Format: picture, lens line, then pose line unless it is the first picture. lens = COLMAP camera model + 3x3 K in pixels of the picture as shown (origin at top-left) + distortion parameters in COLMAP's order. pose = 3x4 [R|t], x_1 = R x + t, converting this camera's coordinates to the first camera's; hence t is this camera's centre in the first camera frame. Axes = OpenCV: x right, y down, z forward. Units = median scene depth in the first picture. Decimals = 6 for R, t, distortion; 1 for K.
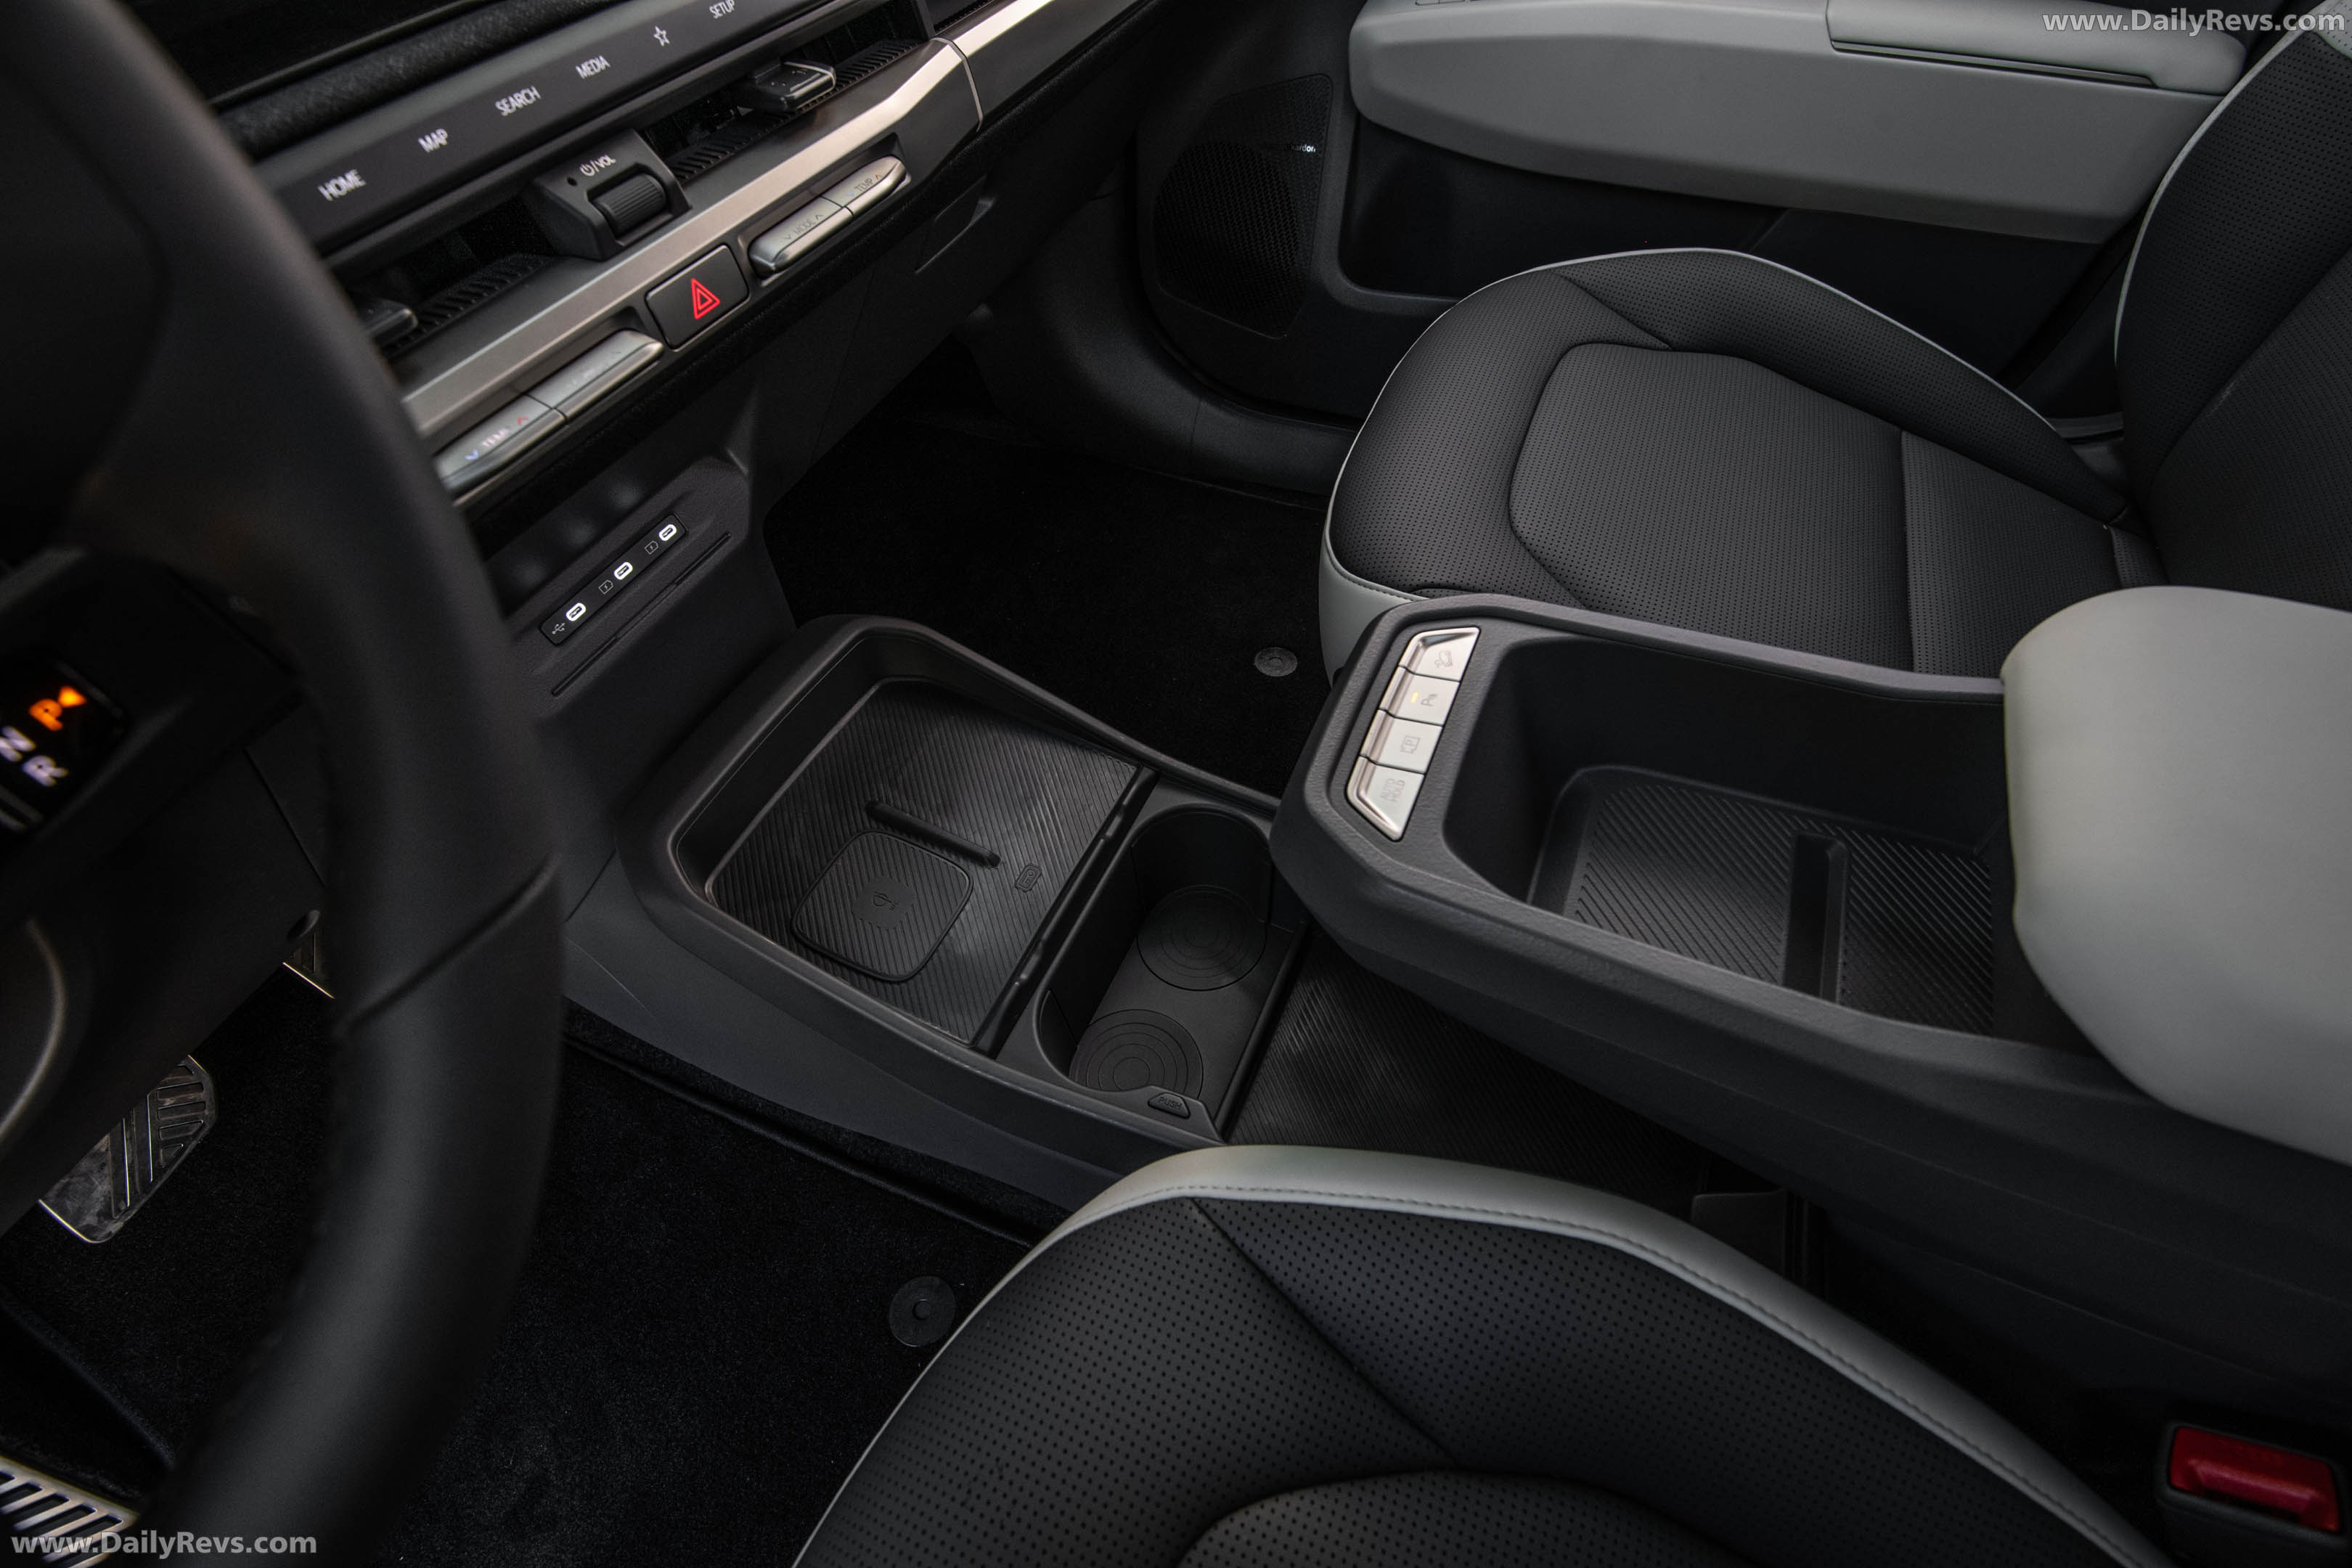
lens RADIAL K [[1052.4, 0, 1189.7], [0, 1052.4, 777.4], [0, 0, 1]] dist [-0.025626, -0.014189]
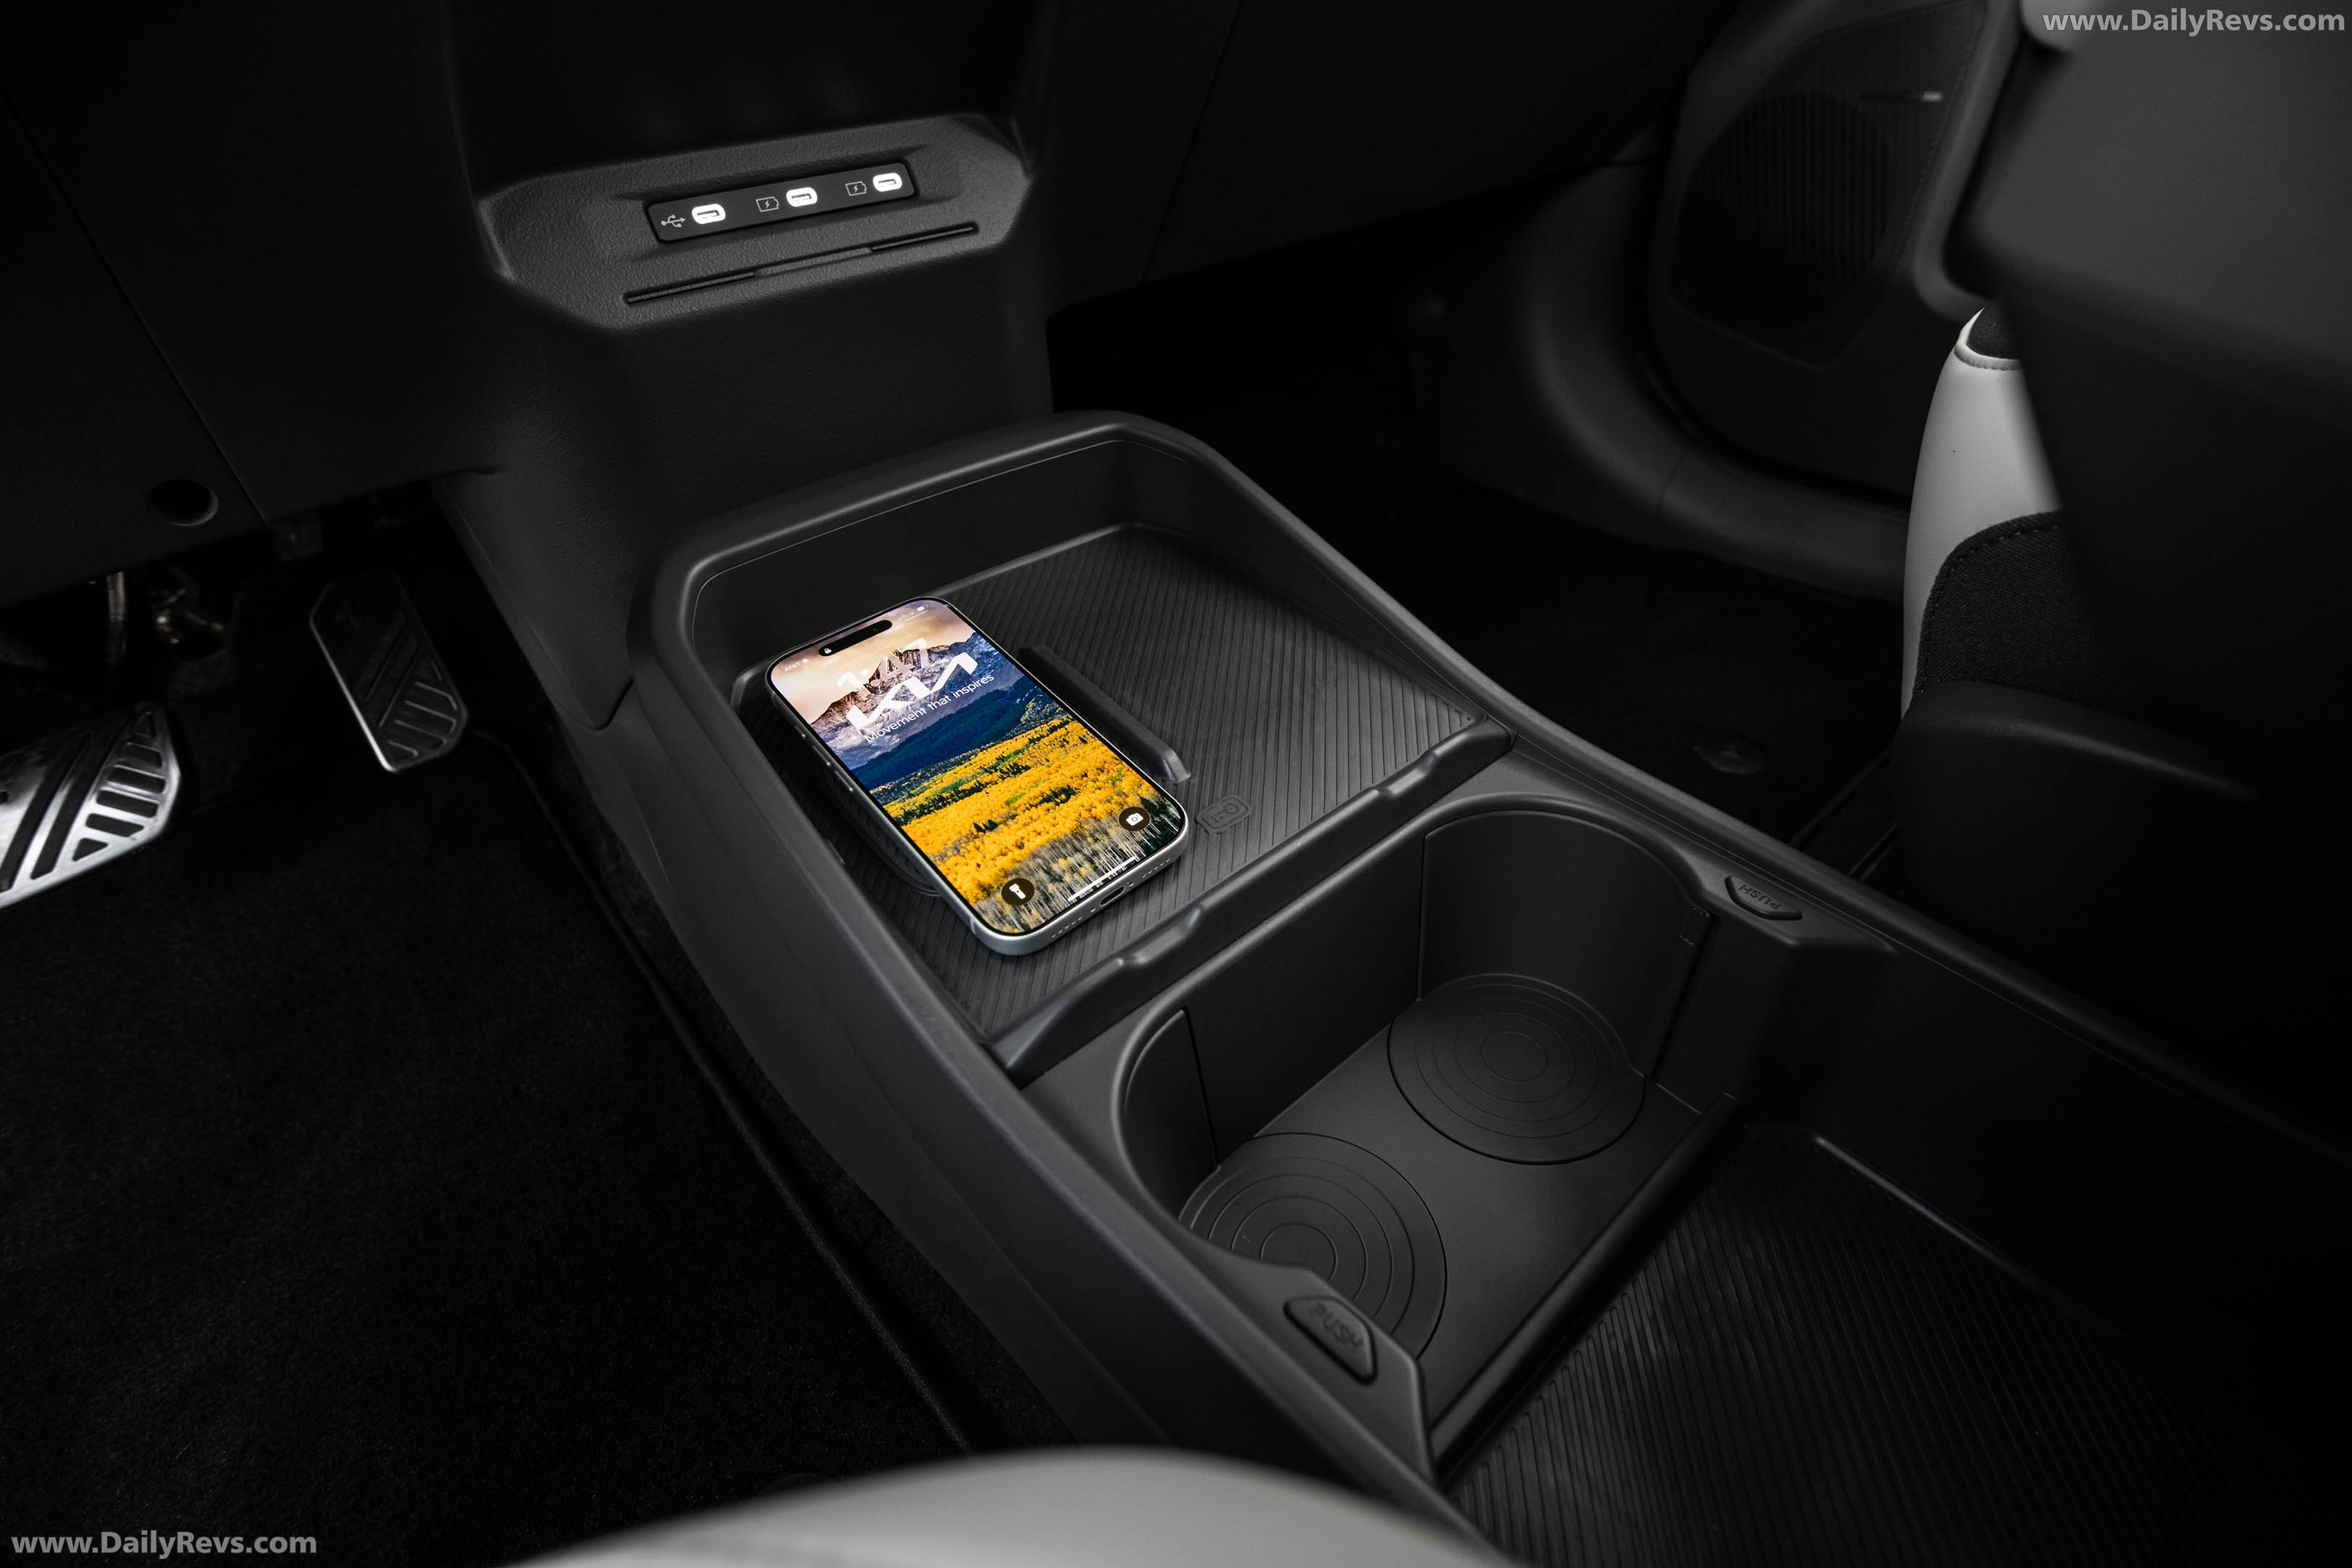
lens RADIAL K [[1052.4, 0, 1189.7], [0, 1052.4, 777.4], [0, 0, 1]] dist [-0.025626, -0.014189]
pose [[0.904066, 0.245276, -0.350006, 0.028069], [-0.312584, 0.937955, -0.150108, 0.285943], [0.291472, 0.245114, 0.924642, 0.848907]]
